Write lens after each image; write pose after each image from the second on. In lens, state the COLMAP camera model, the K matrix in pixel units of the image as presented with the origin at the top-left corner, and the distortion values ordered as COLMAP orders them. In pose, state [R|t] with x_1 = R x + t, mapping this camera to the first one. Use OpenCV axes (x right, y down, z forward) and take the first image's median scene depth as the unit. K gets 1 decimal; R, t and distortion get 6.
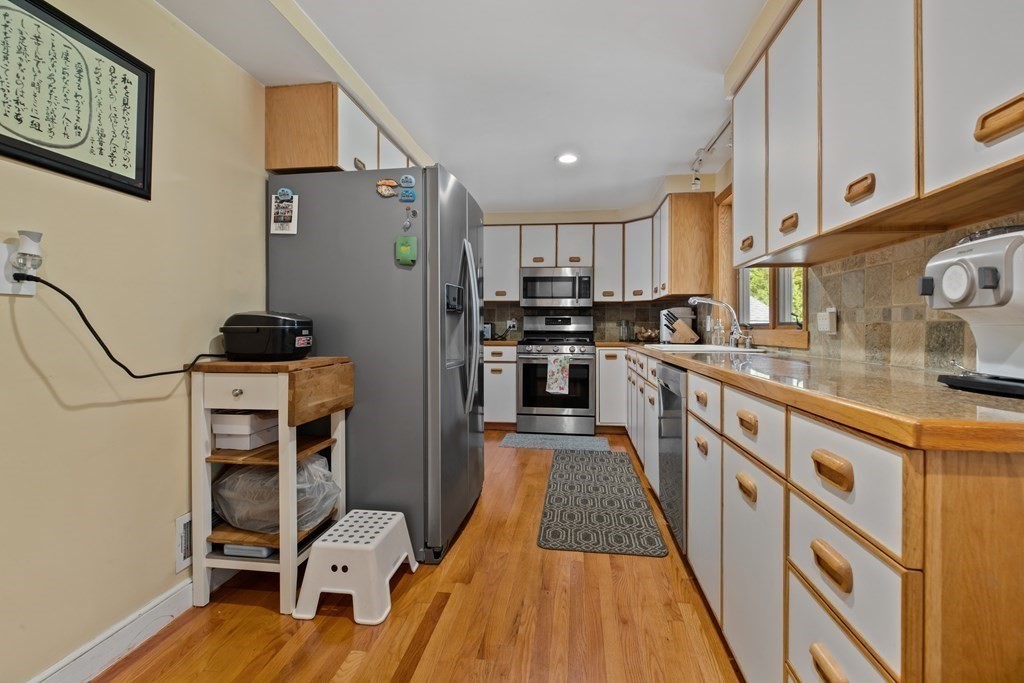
lens RADIAL K [[466.2, 0, 512.8], [0, 466.2, 324.3], [0, 0, 1]] dist [0.000534, -0.000440]
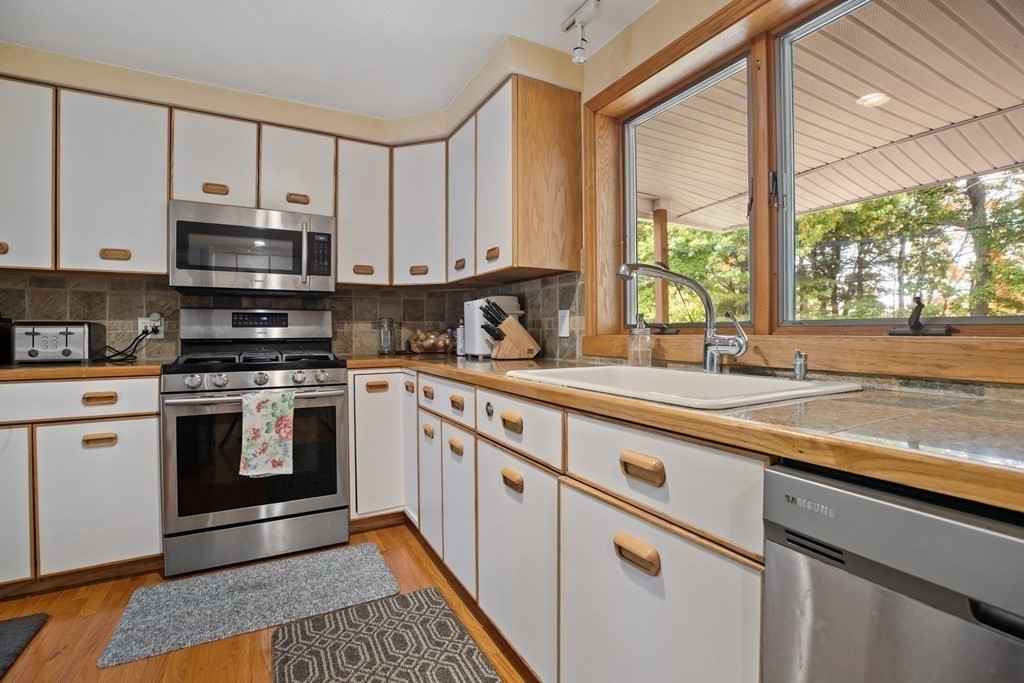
lens RADIAL K [[472.7, 0, 511.7], [0, 472.7, 332.7], [0, 0, 1]] dist [-0.047138, 0.014129]
pose [[0.808428, -0.009757, 0.588514, 0.025561], [0.001794, 0.999899, 0.014114, 0.001081], [-0.588593, -0.010355, 0.808364, 0.579803]]
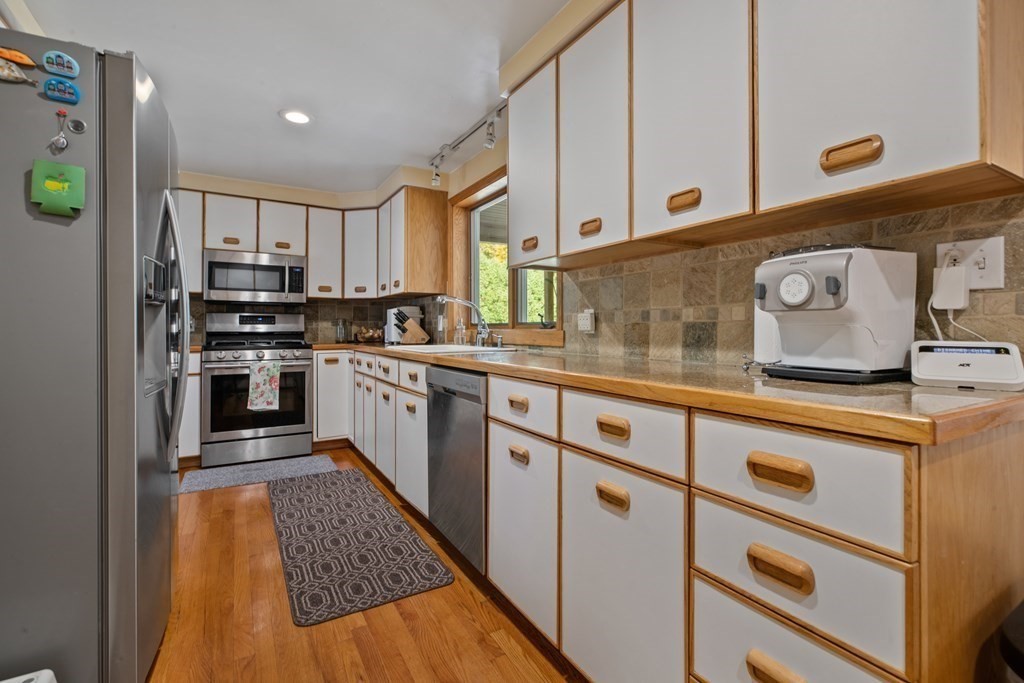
lens RADIAL K [[466.2, 0, 512.8], [0, 466.2, 324.3], [0, 0, 1]] dist [0.000534, -0.000440]
pose [[0.782692, 0.001011, 0.622408, -0.080943], [-0.001490, 0.999999, 0.000249, 0.000175], [-0.622407, -0.001122, 0.782693, 0.126712]]
